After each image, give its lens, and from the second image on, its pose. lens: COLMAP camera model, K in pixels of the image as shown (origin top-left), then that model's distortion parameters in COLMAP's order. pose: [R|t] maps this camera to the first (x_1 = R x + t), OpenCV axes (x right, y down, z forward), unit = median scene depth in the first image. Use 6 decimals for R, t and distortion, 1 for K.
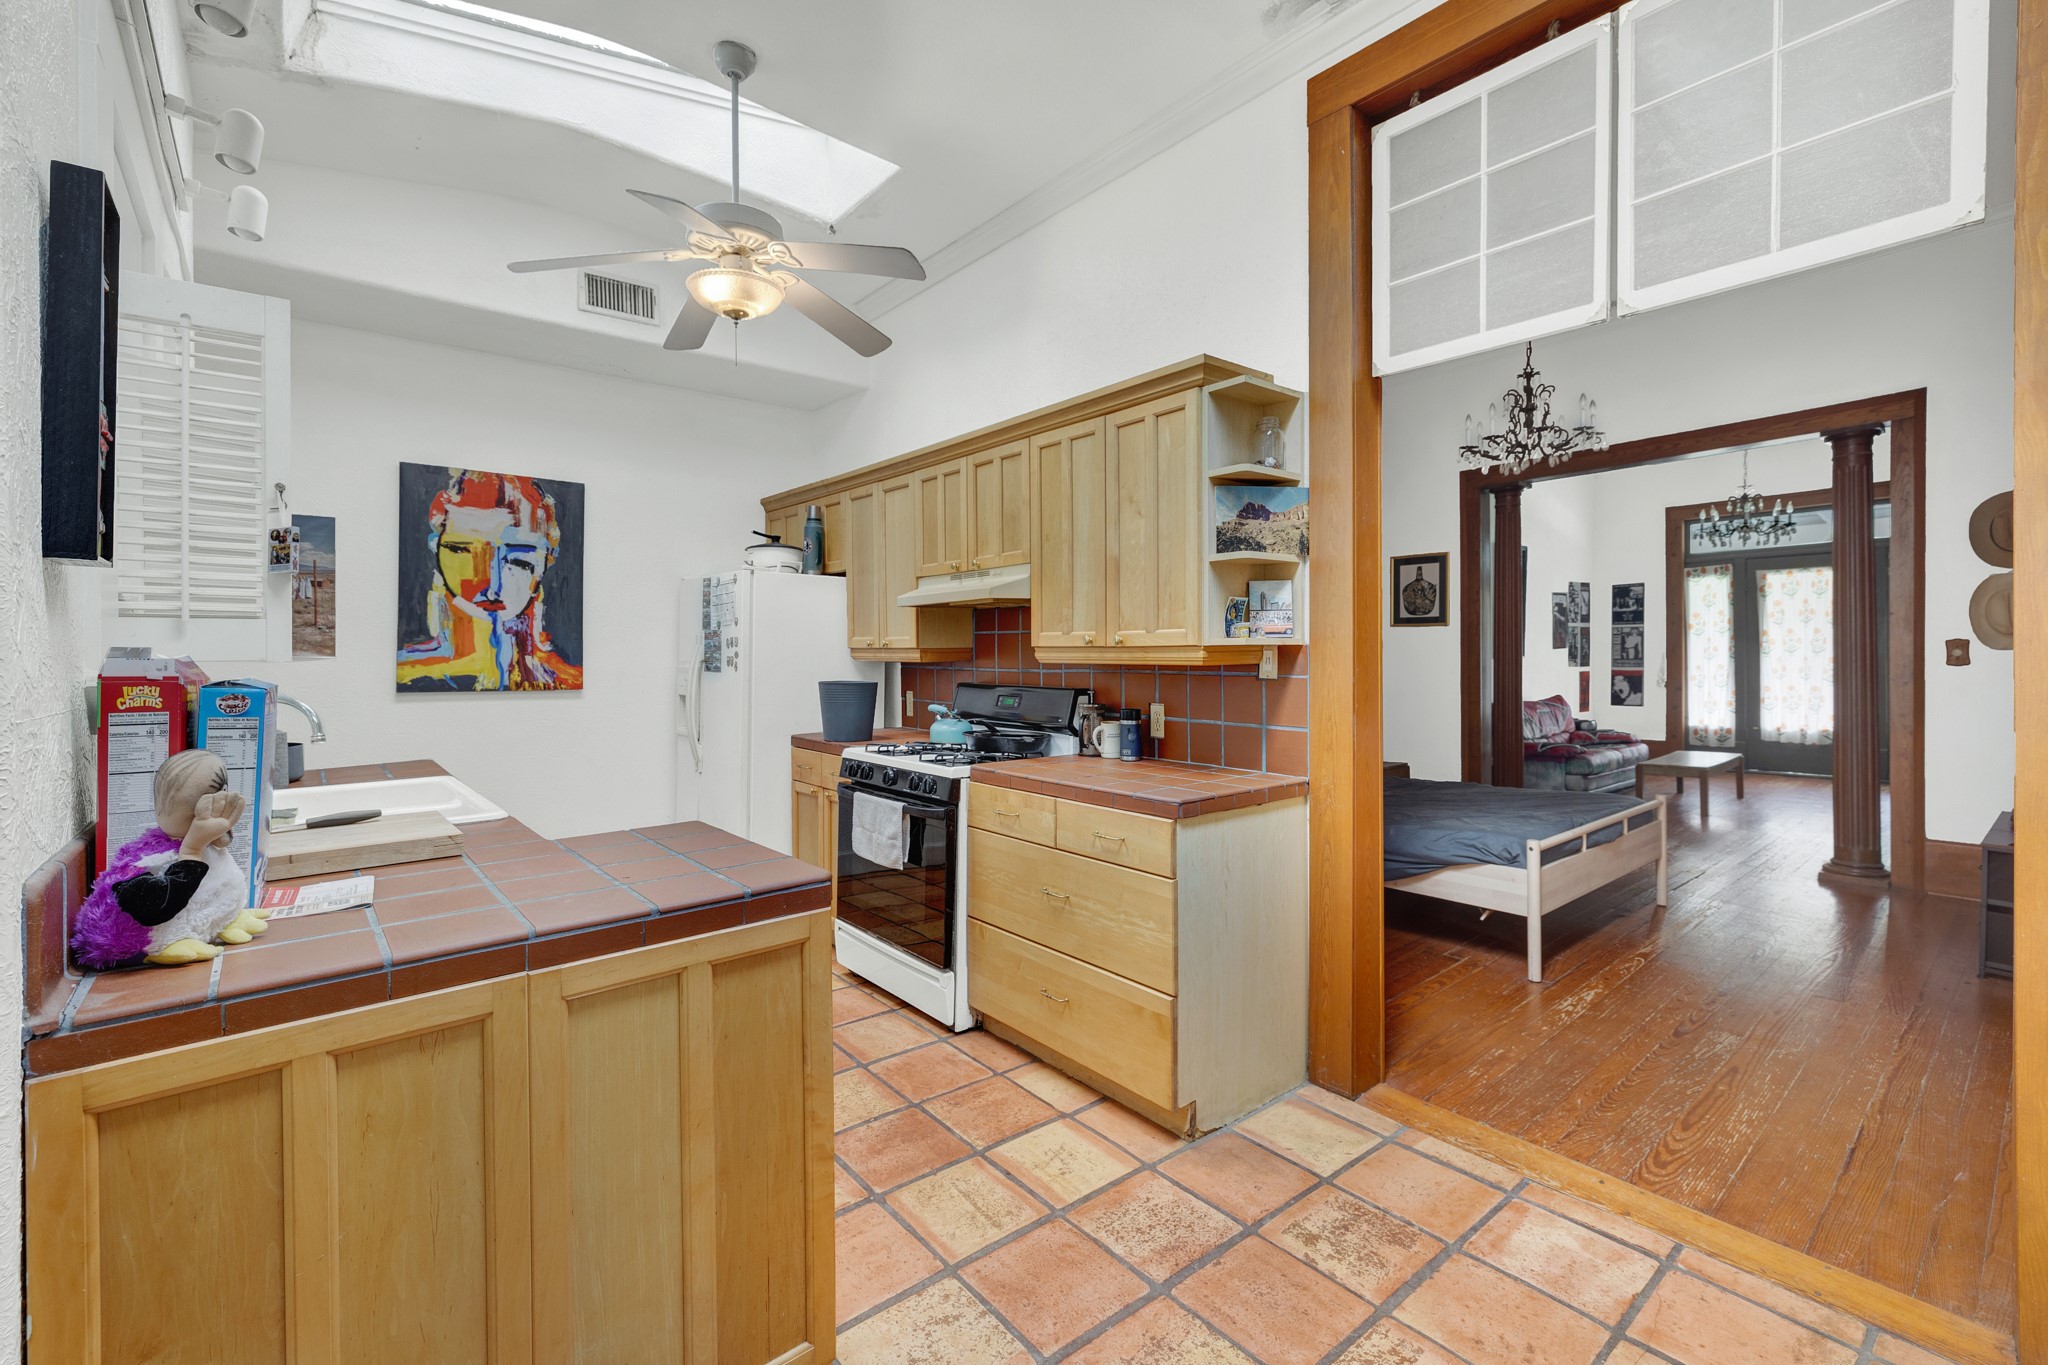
lens RADIAL K [[879.9, 0, 1011.9], [0, 879.9, 660.9], [0, 0, 1]] dist [0.000185, -0.000742]
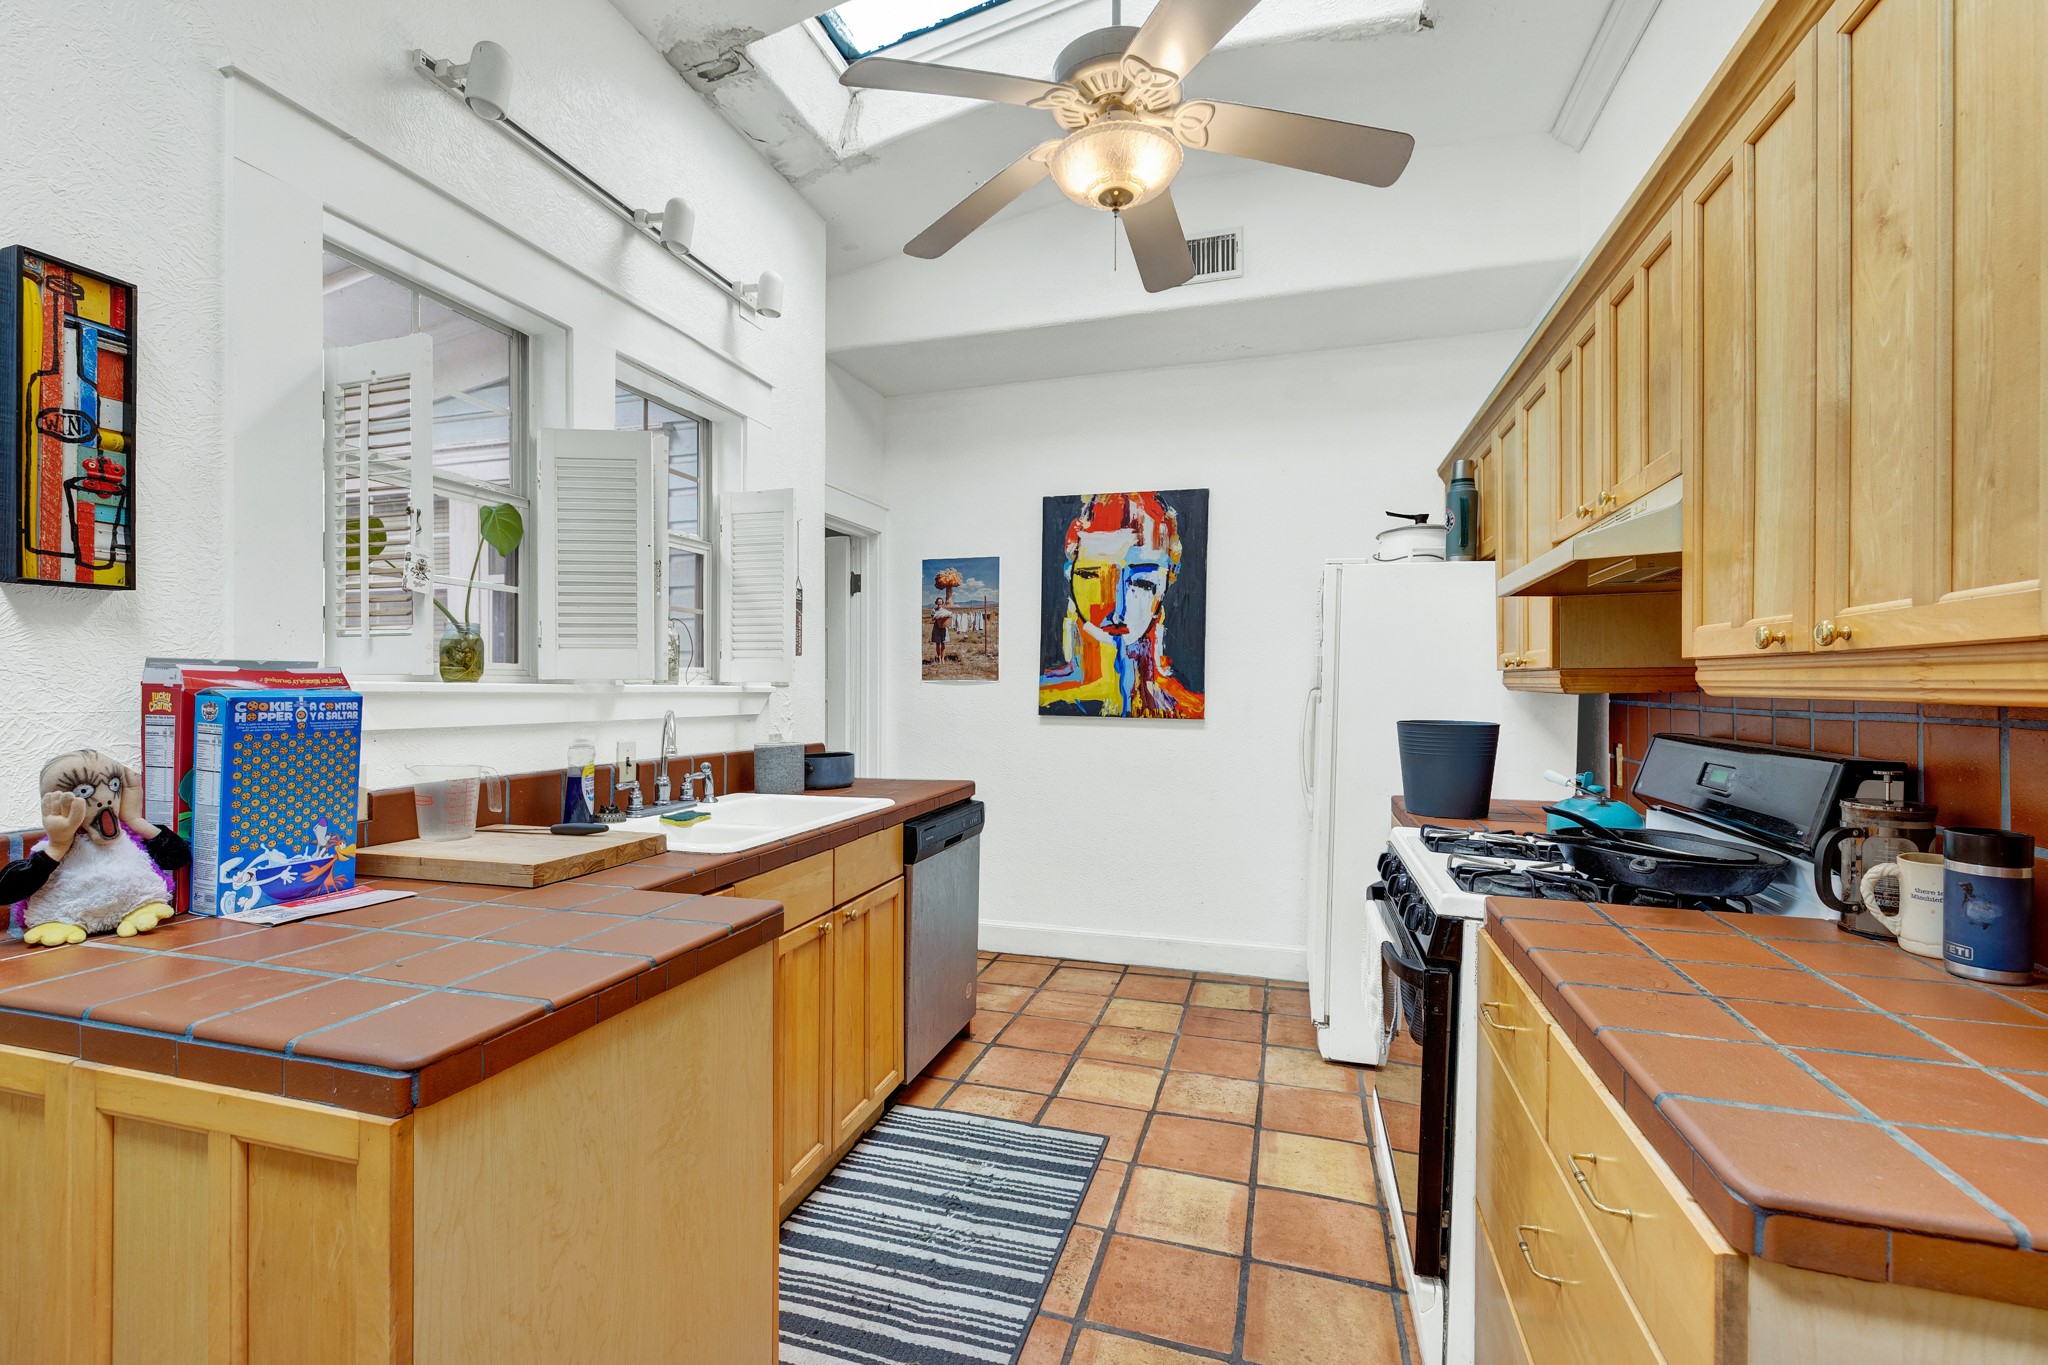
lens RADIAL K [[879.9, 0, 1022.4], [0, 879.9, 694.4], [0, 0, 1]] dist [0.000185, -0.000742]
pose [[0.546899, 0.015178, -0.837061, 0.171218], [-0.013970, 0.999862, 0.009003, 0.001573], [0.837082, 0.006770, 0.547036, 0.382078]]
